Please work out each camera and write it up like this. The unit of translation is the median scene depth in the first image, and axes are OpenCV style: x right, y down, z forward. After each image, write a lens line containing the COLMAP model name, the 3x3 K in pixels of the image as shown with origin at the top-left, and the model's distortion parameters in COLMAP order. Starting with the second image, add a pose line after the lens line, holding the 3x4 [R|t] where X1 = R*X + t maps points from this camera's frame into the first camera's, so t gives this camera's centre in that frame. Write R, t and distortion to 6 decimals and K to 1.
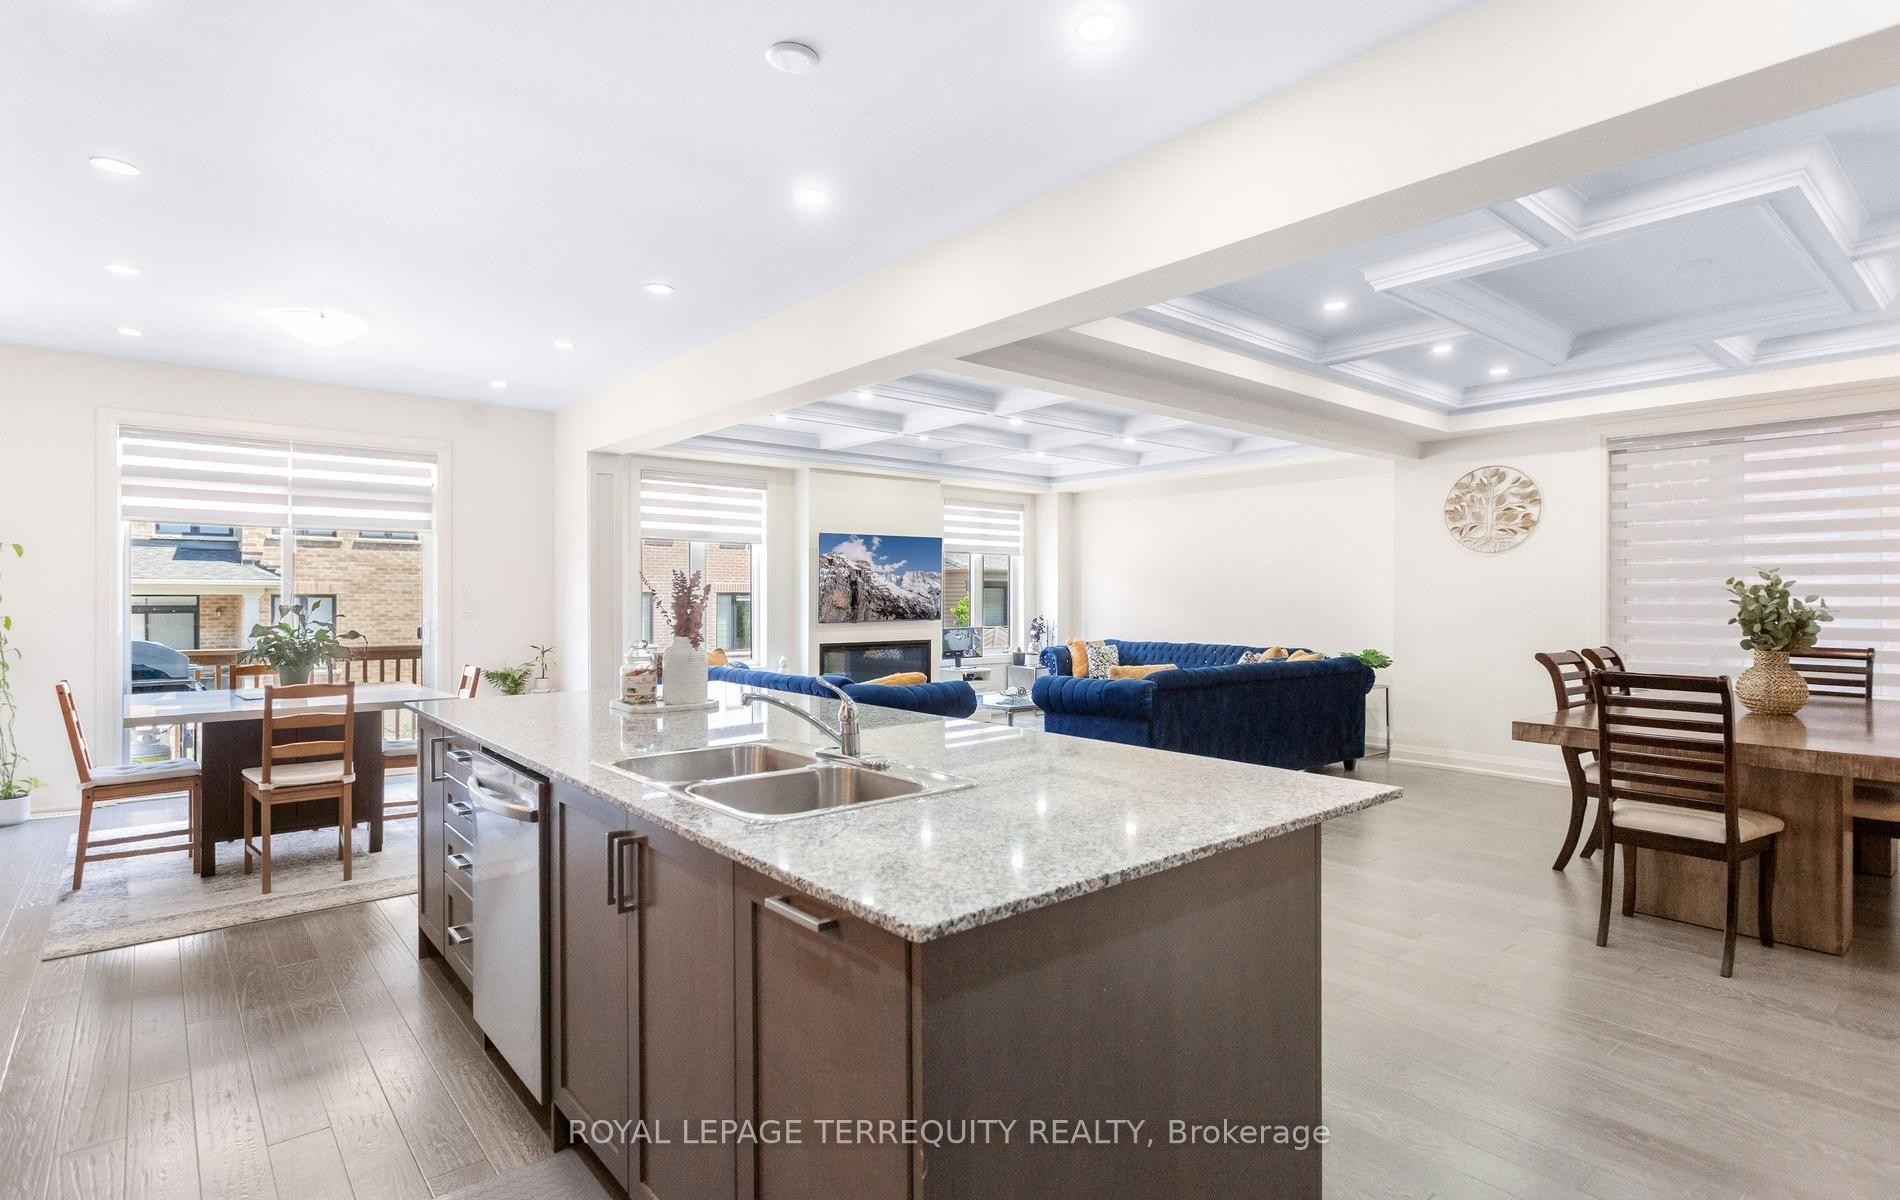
lens RADIAL K [[952.6, 0, 950.0], [0, 952.6, 600.0], [0, 0, 1]] dist [0.002391, -0.000115]
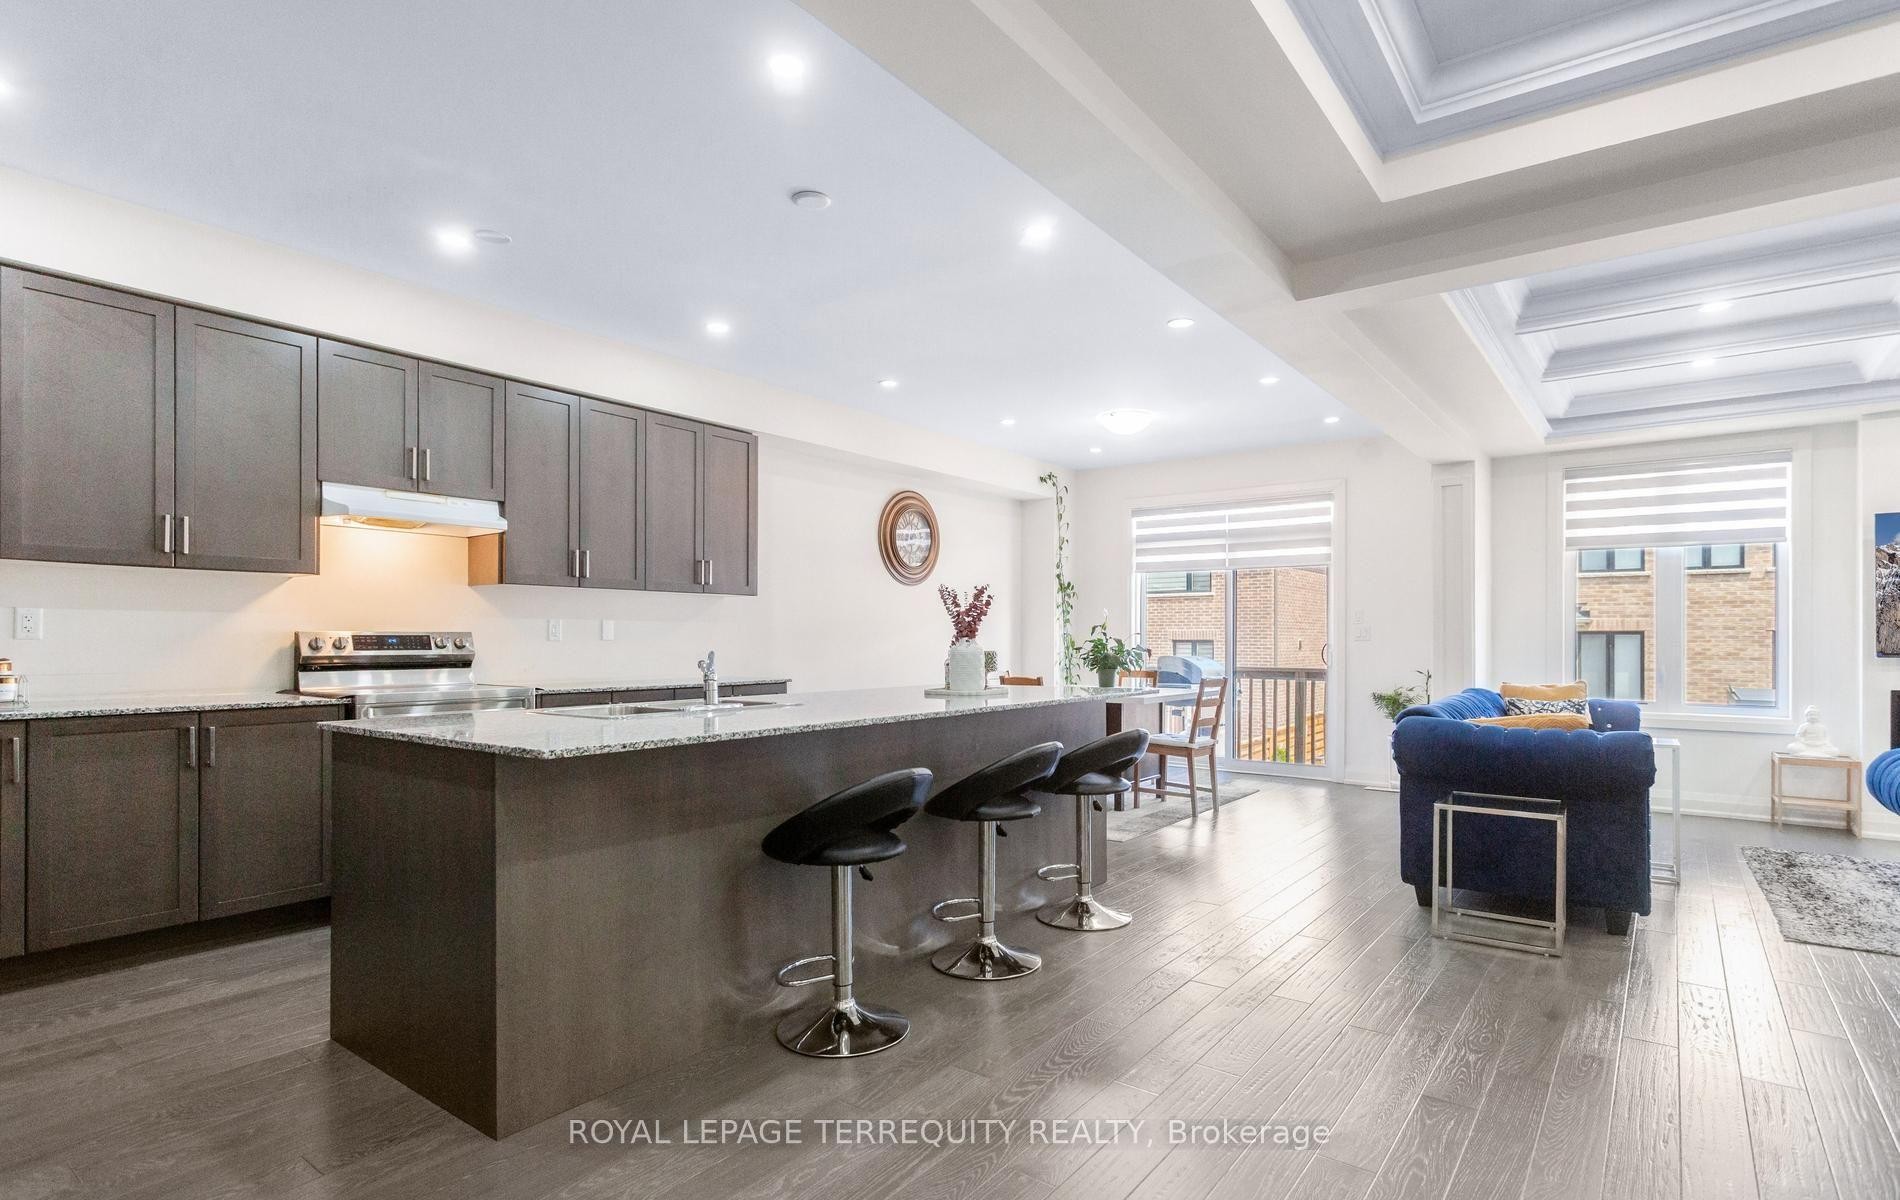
lens RADIAL K [[949.7, 0, 950.0], [0, 949.7, 637.8], [0, 0, 1]] dist [0.014506, 0.000267]
pose [[0.226958, -0.002190, -0.973902, 0.334660], [-0.002908, 0.999991, -0.002927, 0.014944], [0.973900, 0.003496, 0.226950, 0.251129]]
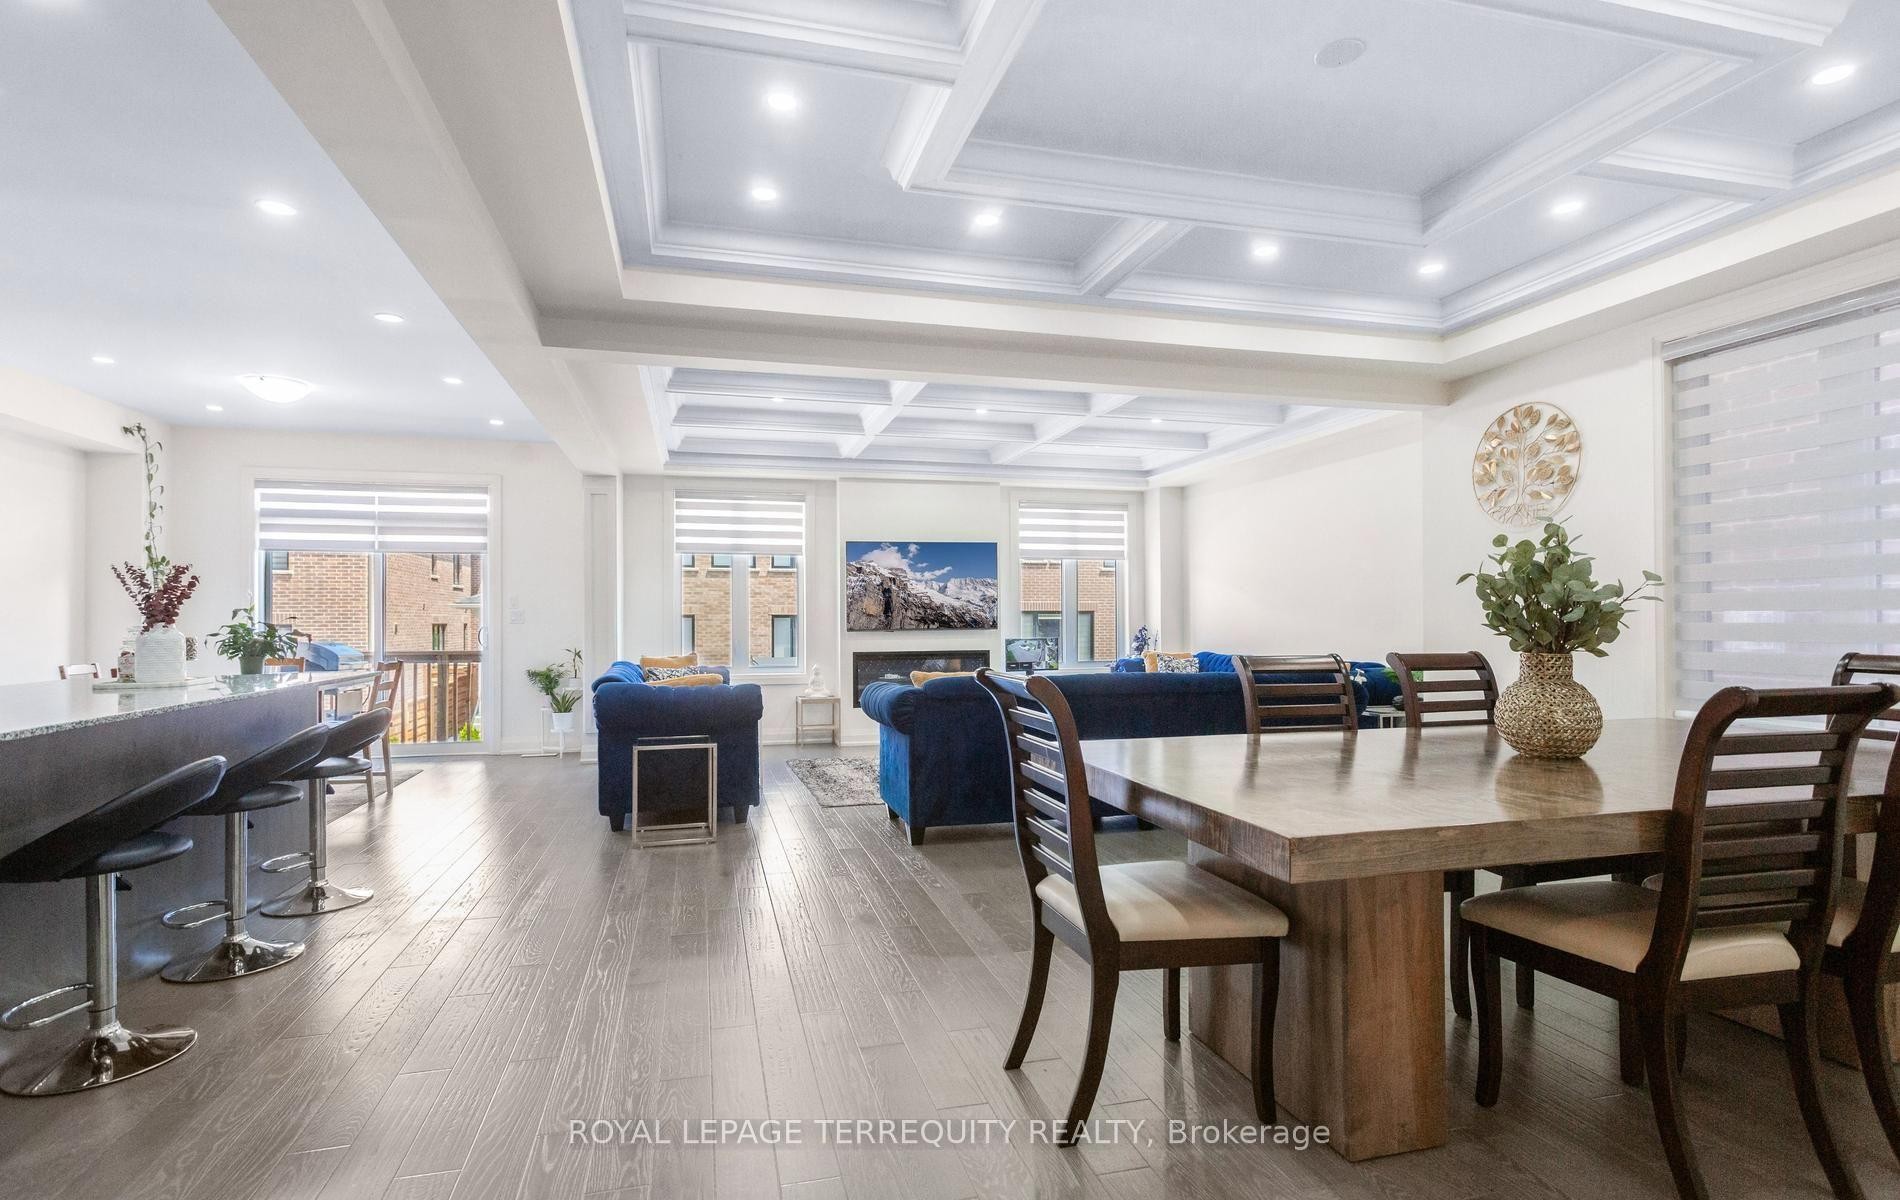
lens RADIAL K [[936.1, 0, 945.9], [0, 936.1, 608.4], [0, 0, 1]] dist [0.000843, 0.001017]
pose [[0.905571, -0.011446, -0.424041, 0.365998], [0.005587, 0.999871, -0.015057, 0.015304], [0.424159, 0.011266, 0.905518, 0.145397]]
